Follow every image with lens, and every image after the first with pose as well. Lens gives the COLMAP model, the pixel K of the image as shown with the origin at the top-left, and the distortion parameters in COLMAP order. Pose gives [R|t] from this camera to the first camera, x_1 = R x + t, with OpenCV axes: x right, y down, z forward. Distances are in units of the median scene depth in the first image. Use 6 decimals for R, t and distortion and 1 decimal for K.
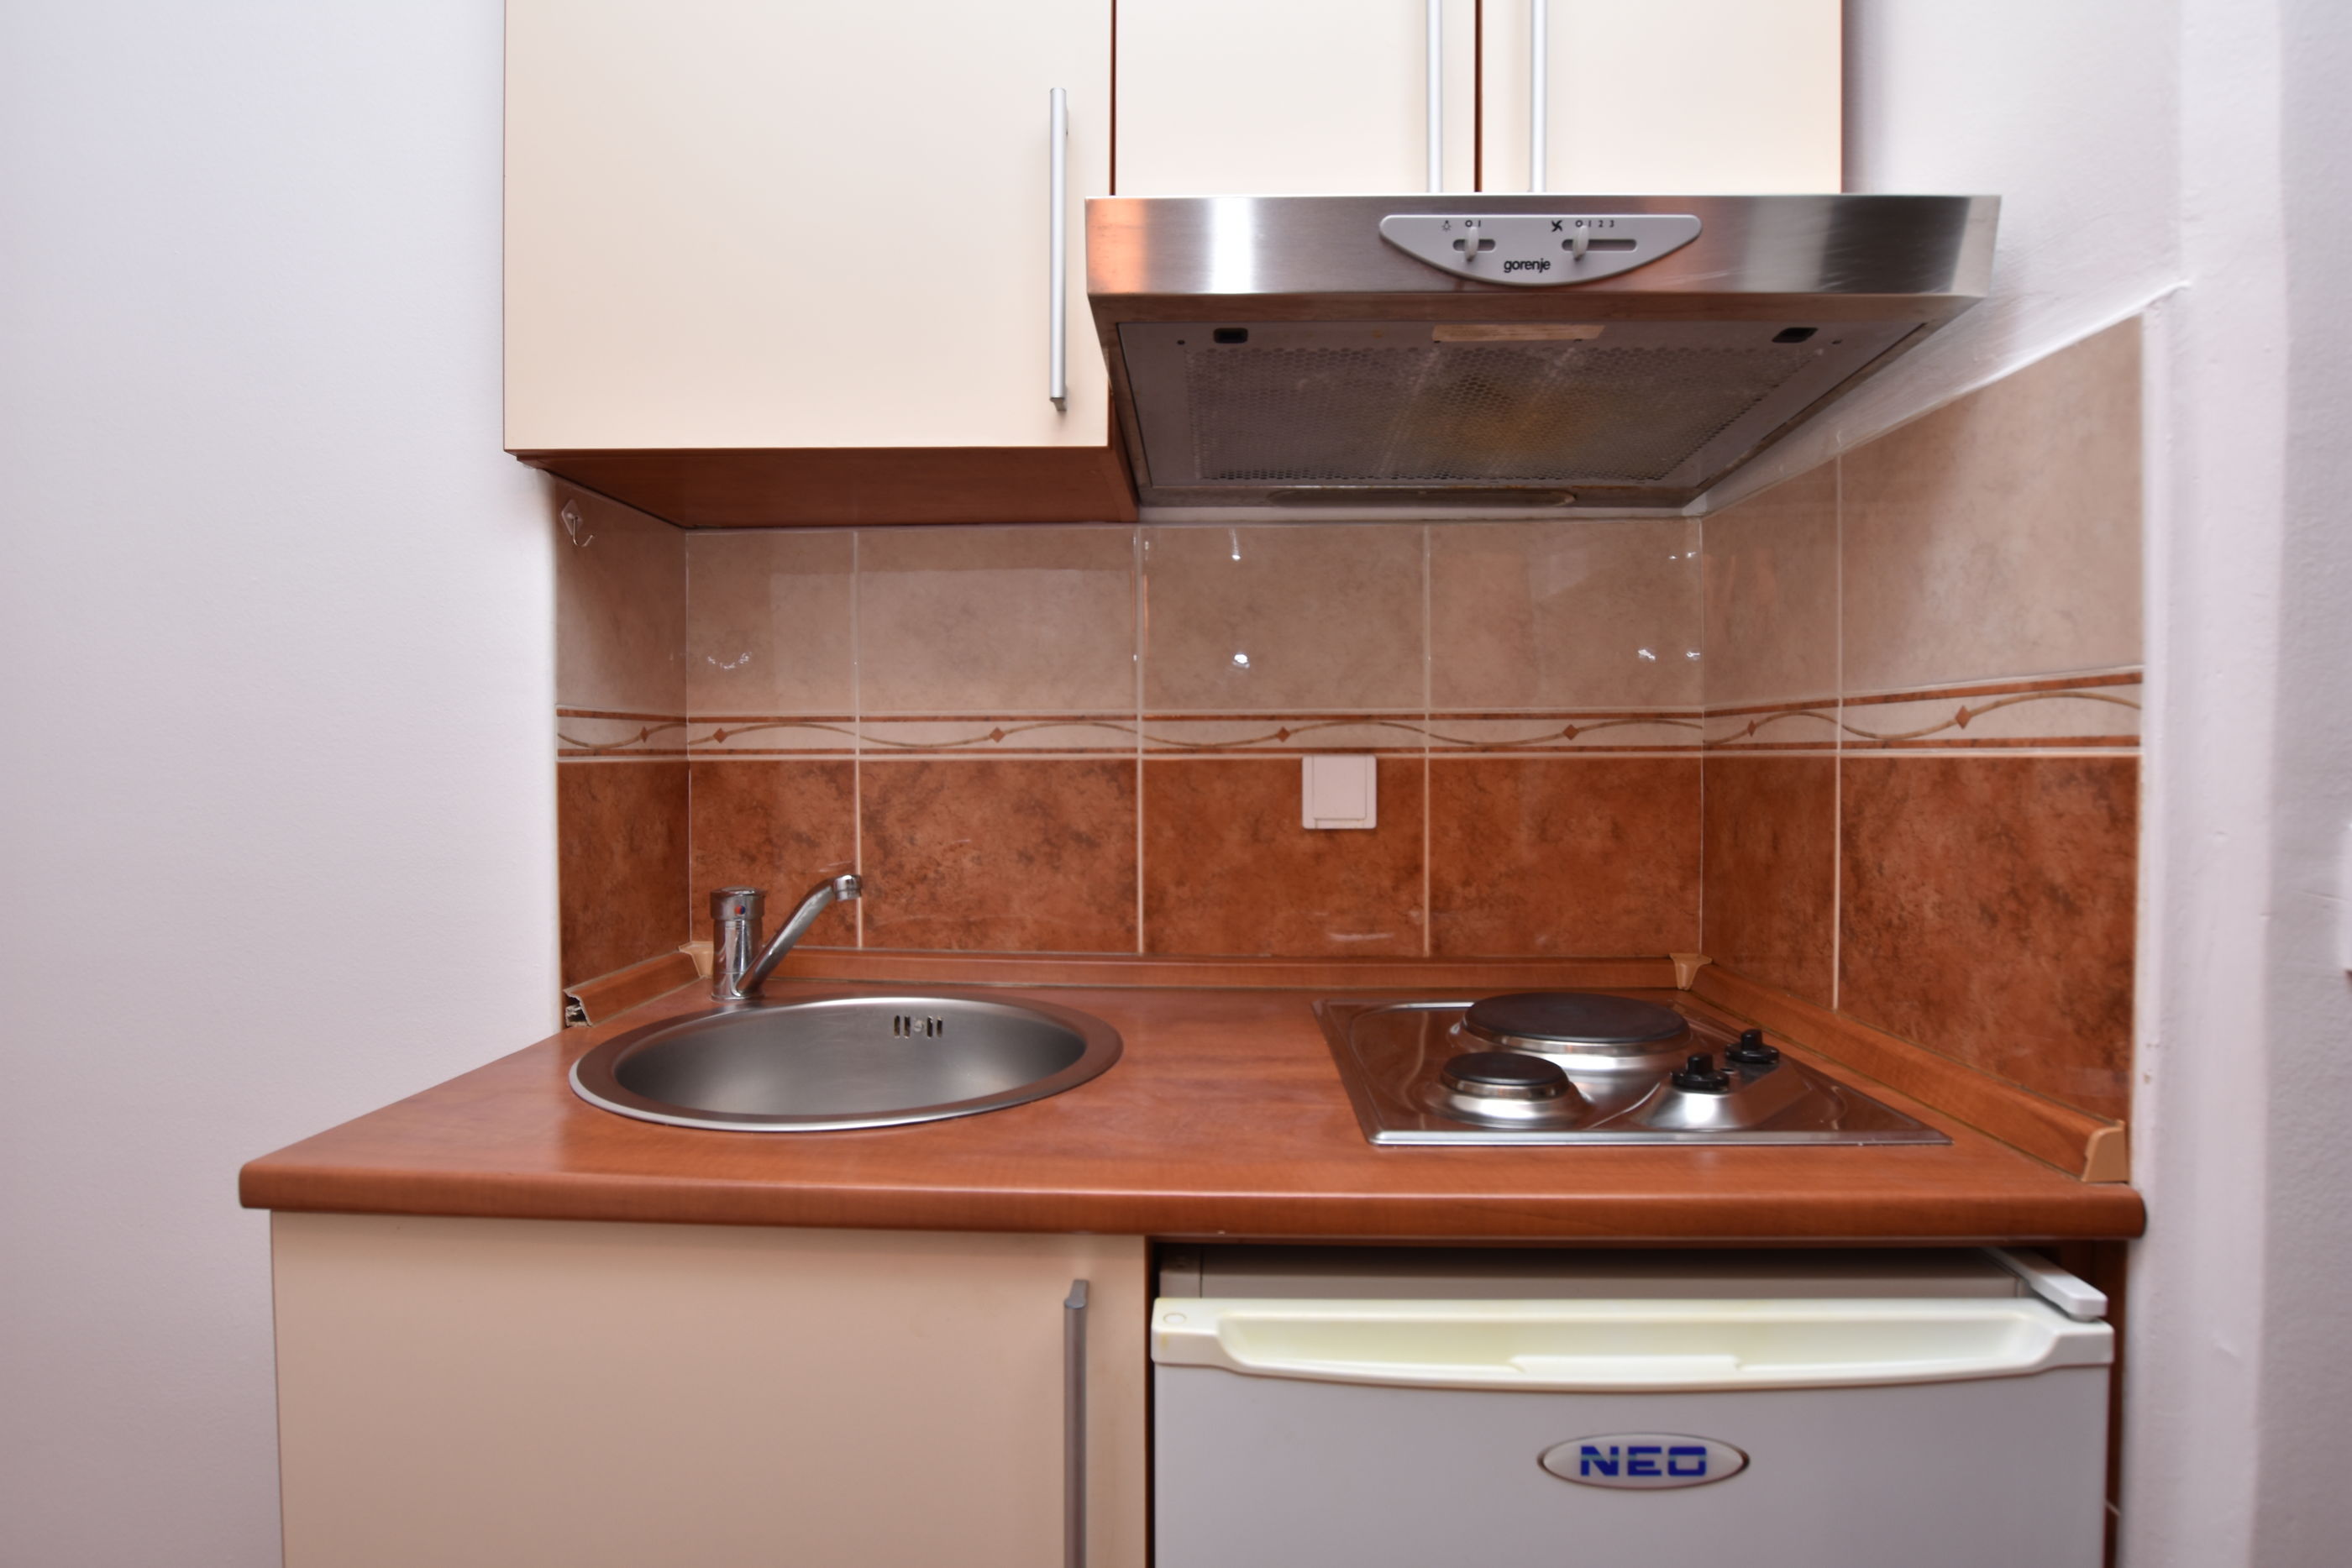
lens RADIAL K [[1111.8, 0, 1182.4], [0, 1111.8, 789.9], [0, 0, 1]] dist [-0.033453, 0.005420]
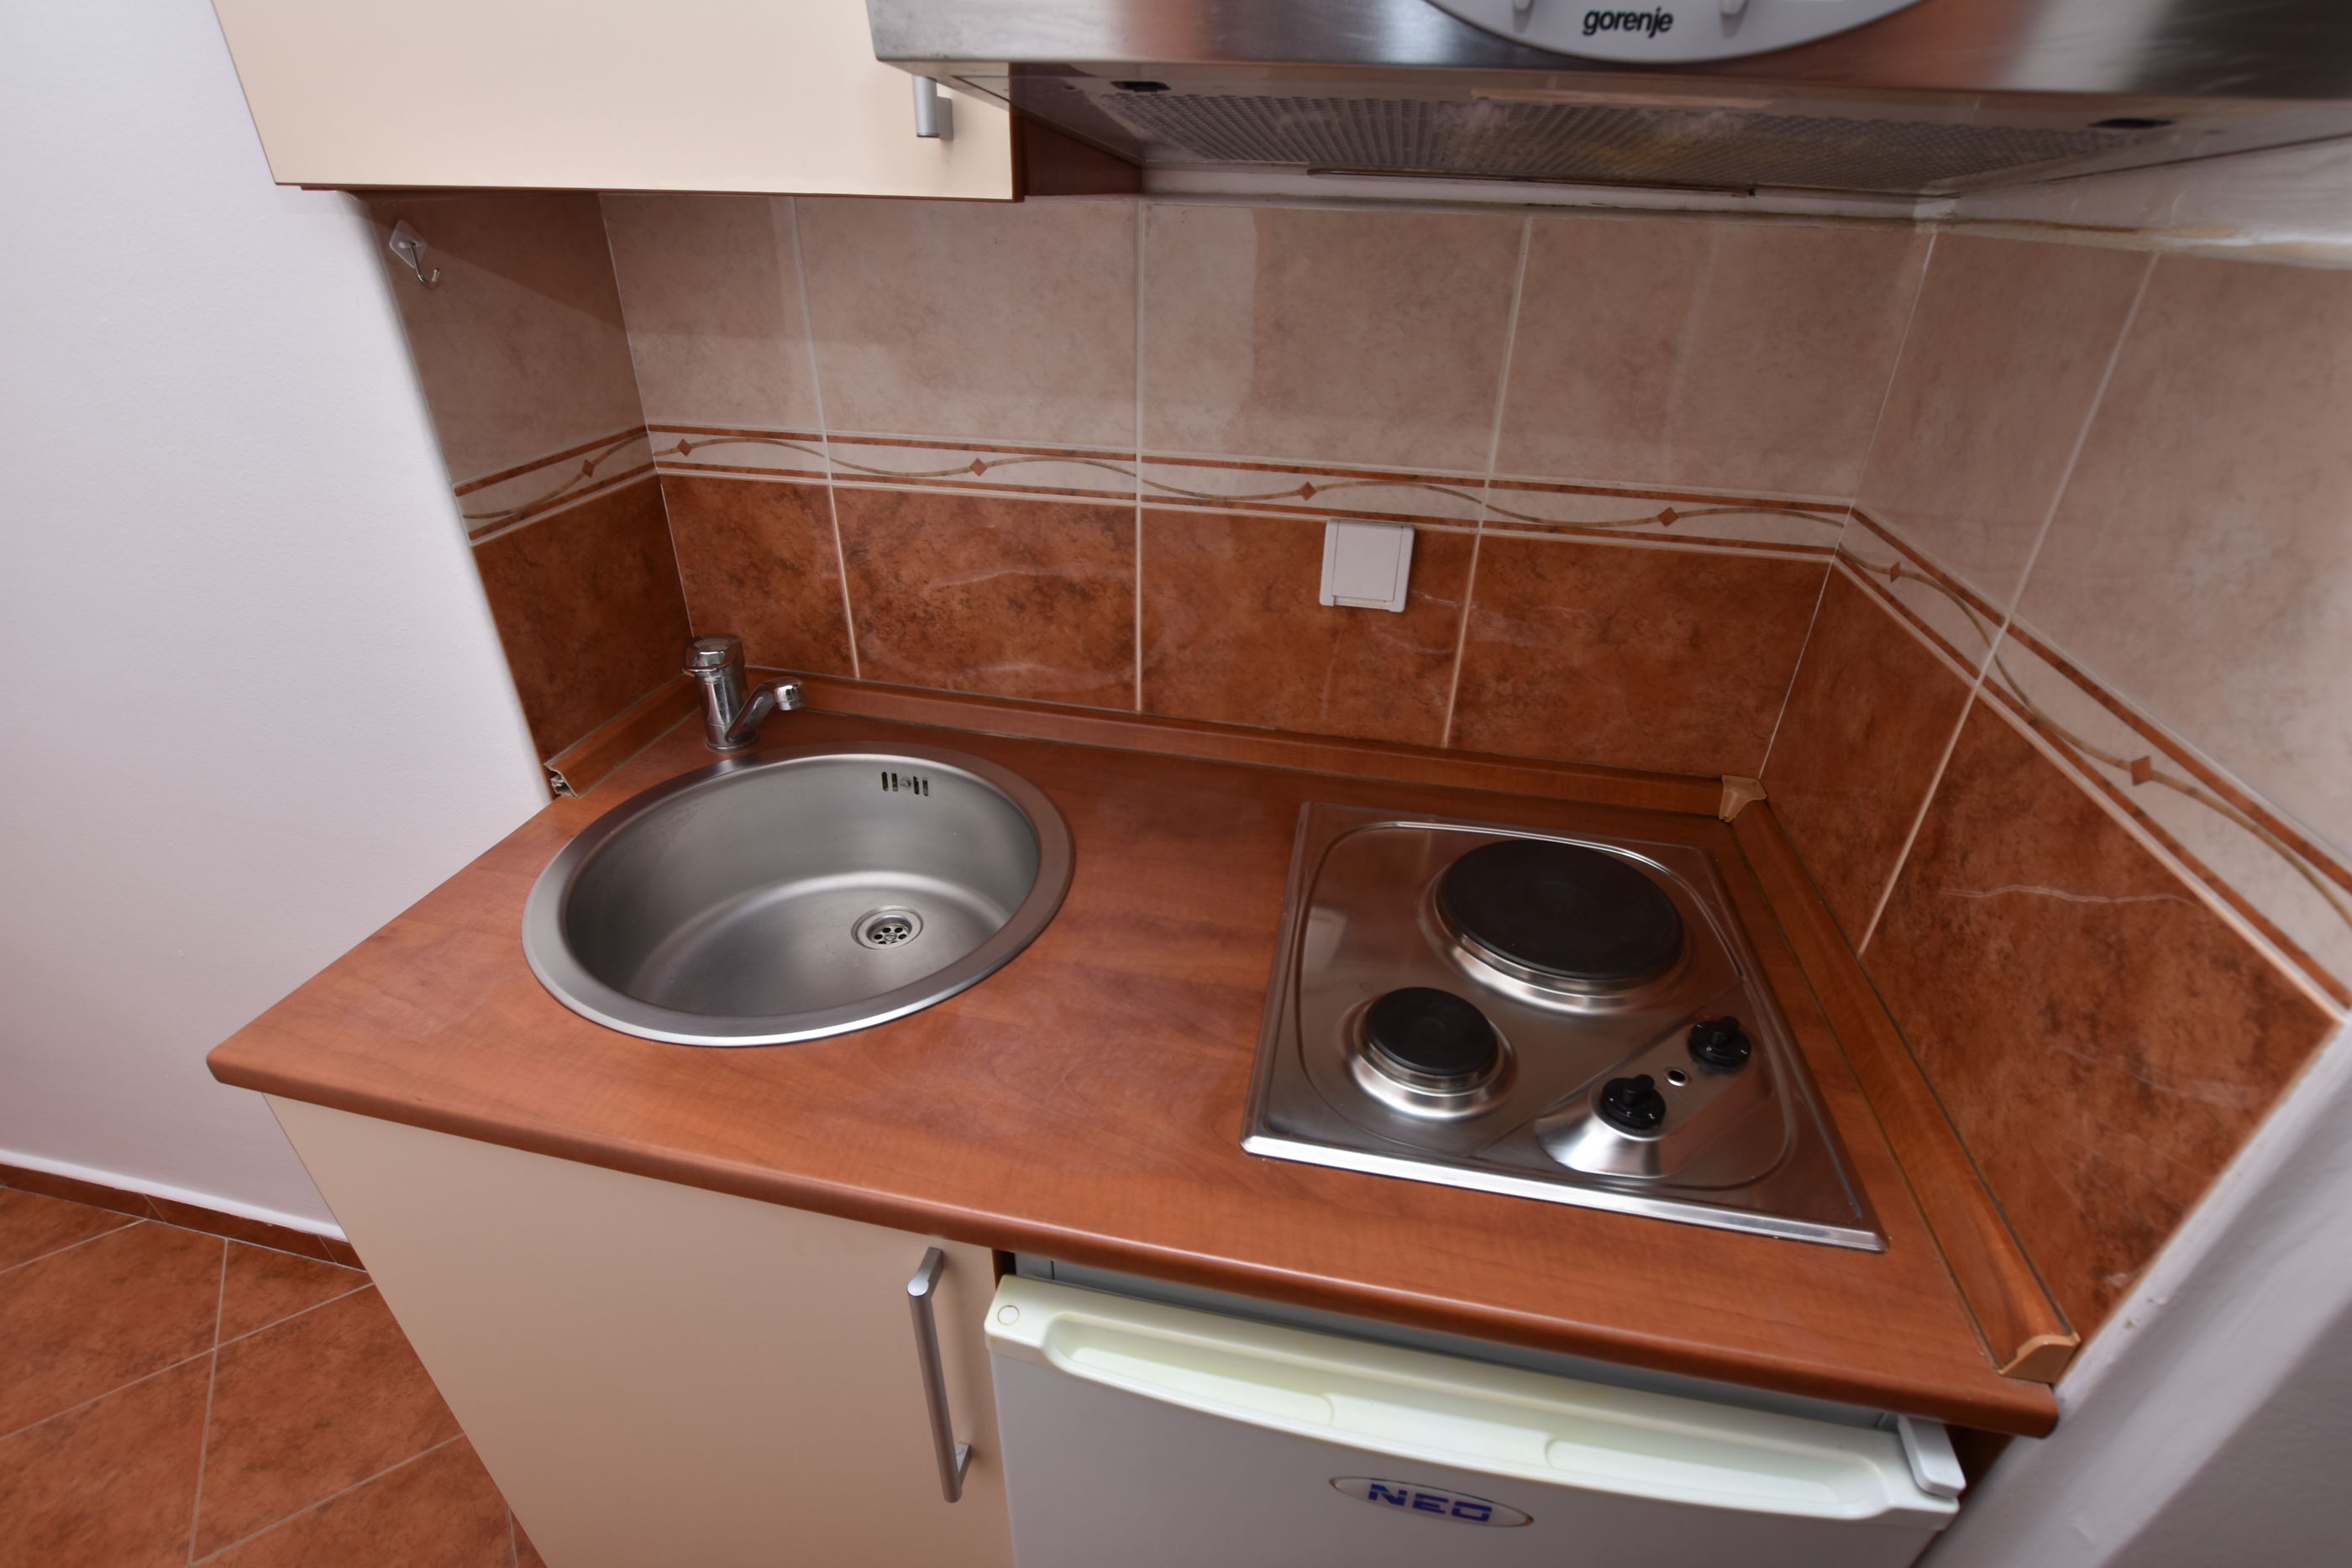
lens RADIAL K [[1041.8, 0, 1180.5], [0, 1041.8, 786.4], [0, 0, 1]] dist [-0.031536, 0.004217]
pose [[0.987085, 0.101233, -0.124158, 0.116378], [-0.030009, 0.878157, 0.477431, -0.225443], [0.157362, -0.467539, 0.869853, 0.208057]]
